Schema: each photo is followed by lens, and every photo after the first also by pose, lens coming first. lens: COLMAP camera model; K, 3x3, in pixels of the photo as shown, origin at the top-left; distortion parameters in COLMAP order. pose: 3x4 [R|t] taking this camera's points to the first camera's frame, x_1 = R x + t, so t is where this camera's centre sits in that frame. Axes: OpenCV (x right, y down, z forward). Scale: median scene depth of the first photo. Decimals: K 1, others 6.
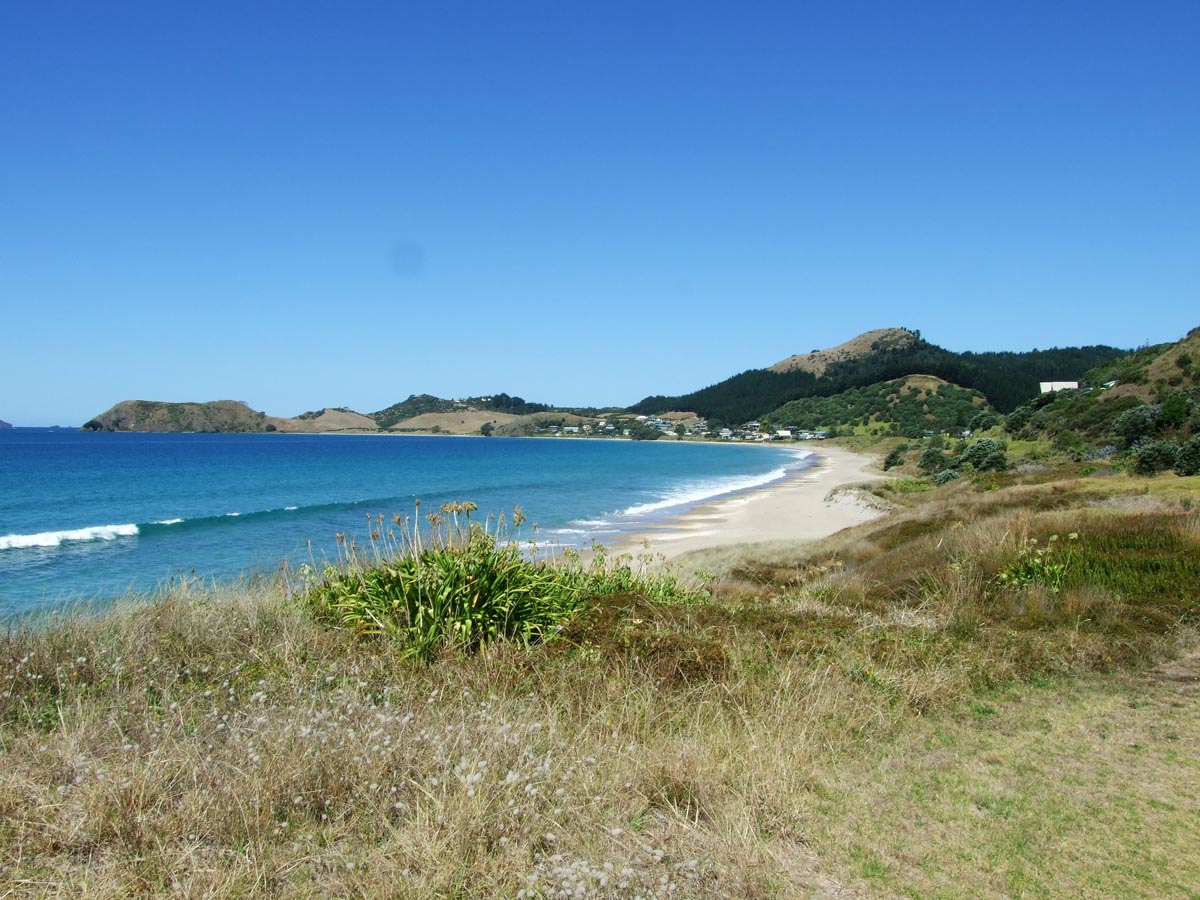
lens RADIAL K [[1003.0, 0, 598.8], [0, 1003.0, 450.4], [0, 0, 1]] dist [-0.067436, -0.002970]
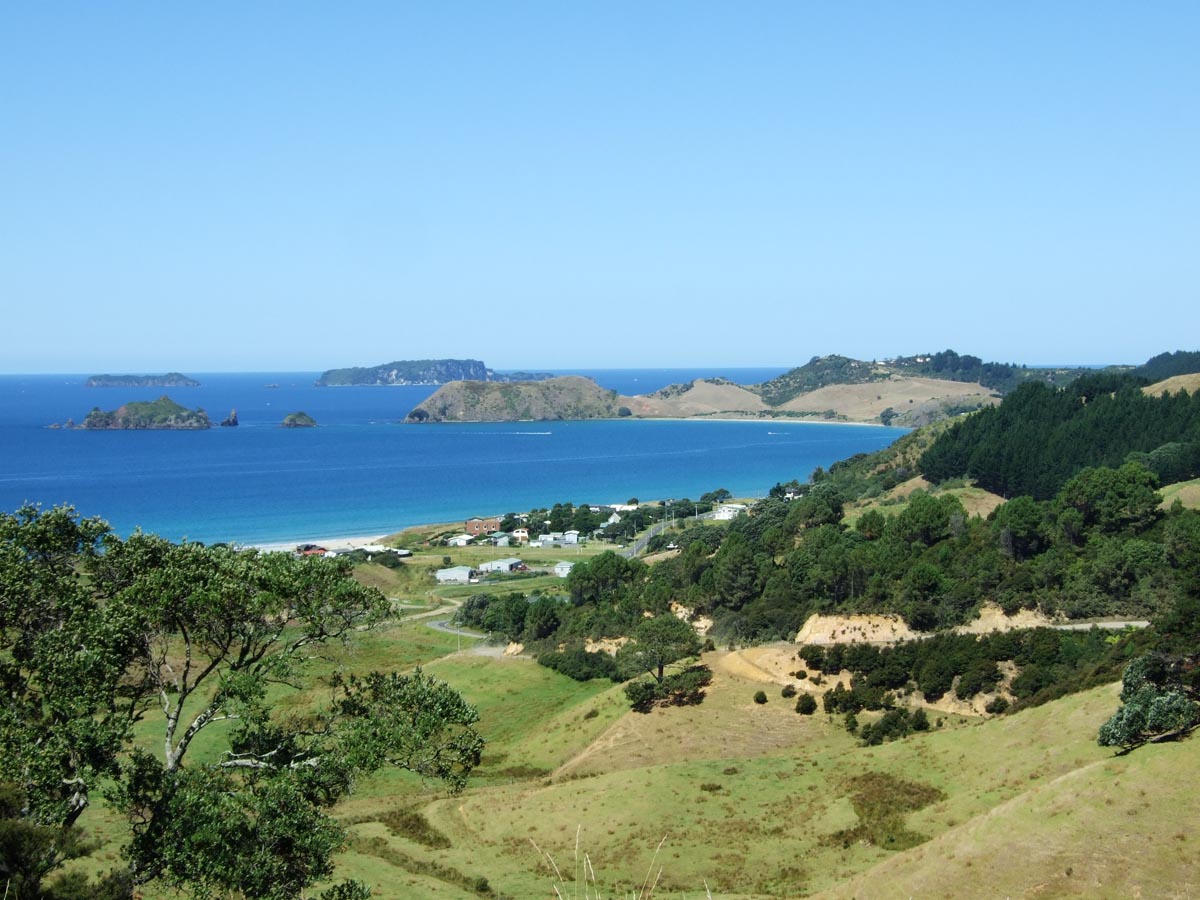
lens RADIAL K [[2250.2, 0, 599.8], [0, 2250.2, 449.6], [0, 0, 1]] dist [0.228307, 0.000000]
pose [[0.948659, -0.003669, -0.316278, 0.188657], [0.011273, 0.999690, 0.022217, -0.029500], [0.316098, -0.024642, 0.948406, -0.610774]]
